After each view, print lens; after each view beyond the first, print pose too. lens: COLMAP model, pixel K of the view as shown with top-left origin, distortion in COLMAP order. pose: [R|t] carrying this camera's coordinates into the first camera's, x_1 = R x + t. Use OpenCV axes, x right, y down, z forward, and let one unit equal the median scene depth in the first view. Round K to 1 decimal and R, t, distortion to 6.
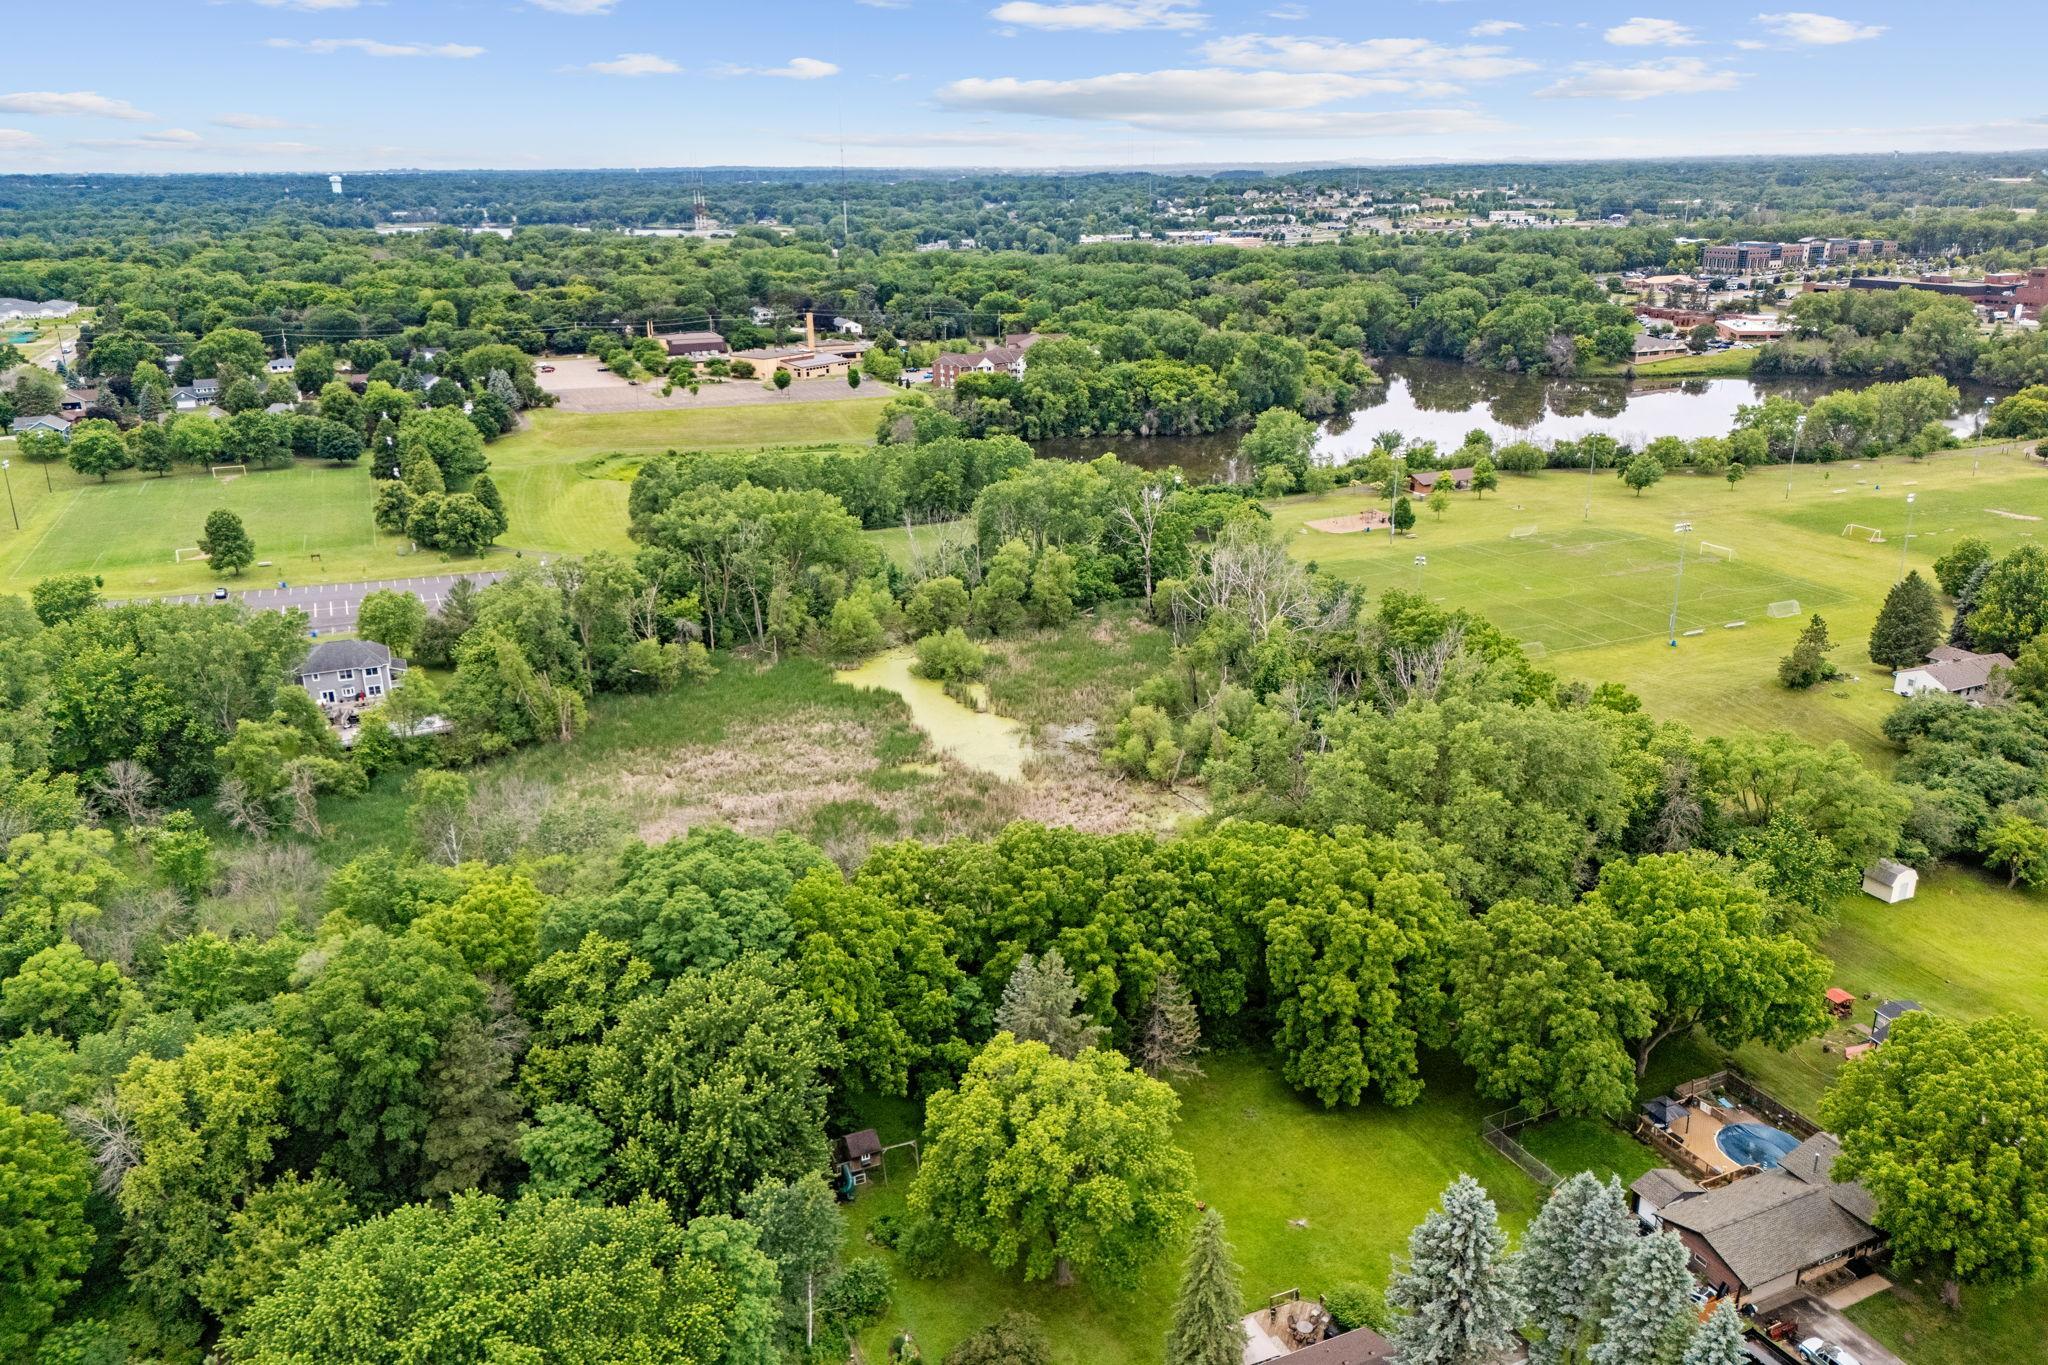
lens RADIAL K [[1498.9, 0, 1022.1], [0, 1498.9, 676.3], [0, 0, 1]] dist [0.070278, -0.069945]
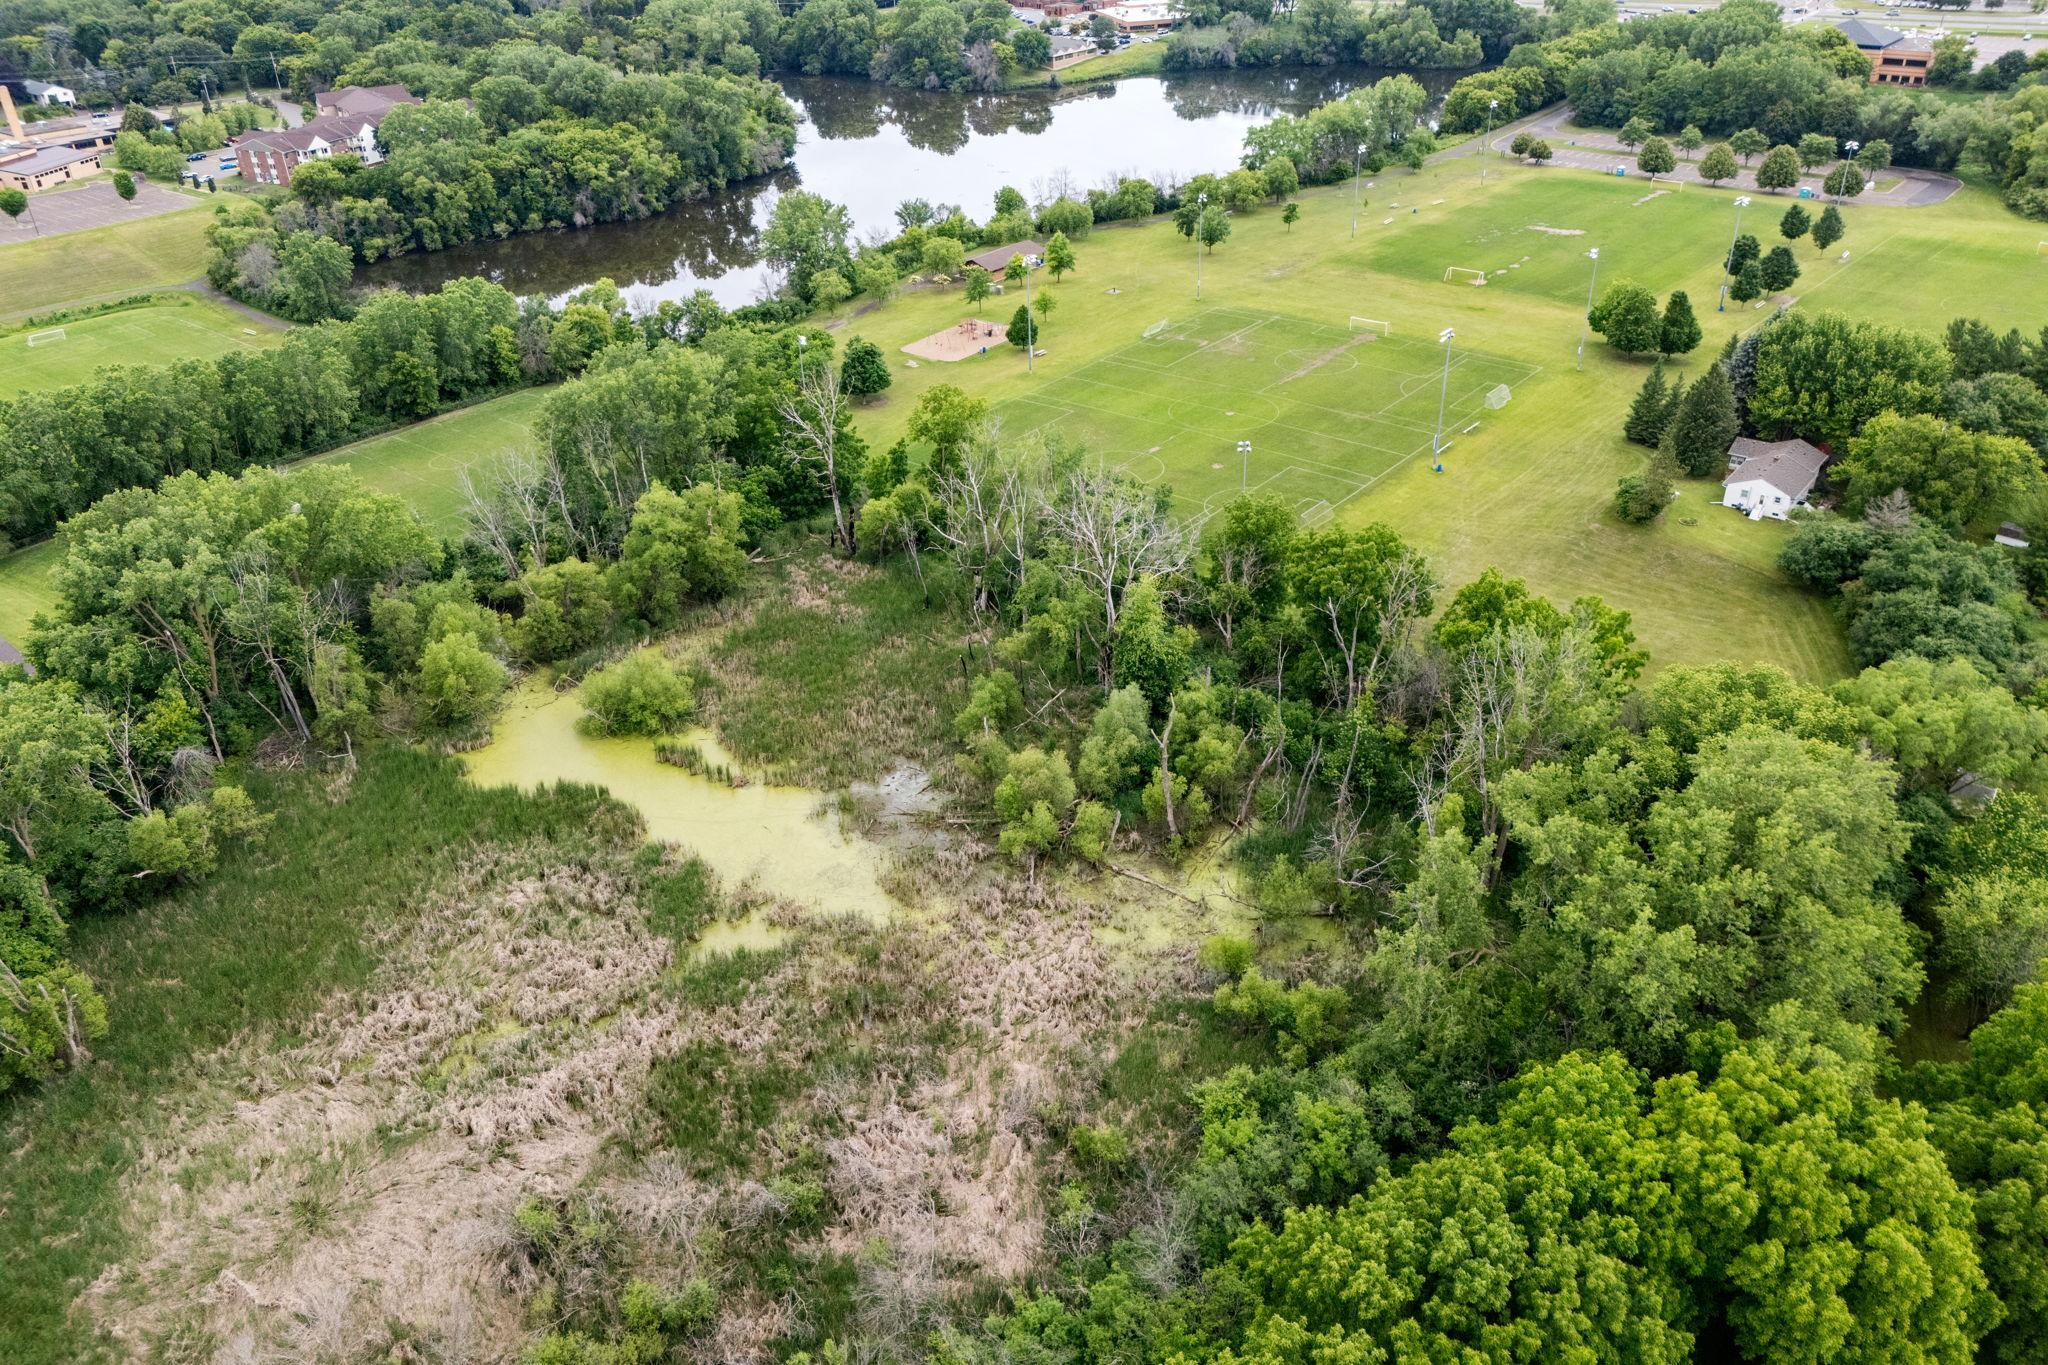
lens RADIAL K [[1498.9, 0, 1029.2], [0, 1498.9, 686.4], [0, 0, 1]] dist [0.070278, -0.069945]
pose [[0.887852, -0.244902, 0.389540, -0.069960], [0.164955, 0.959727, 0.227405, -0.064398], [-0.429544, -0.137646, 0.892494, 0.143762]]
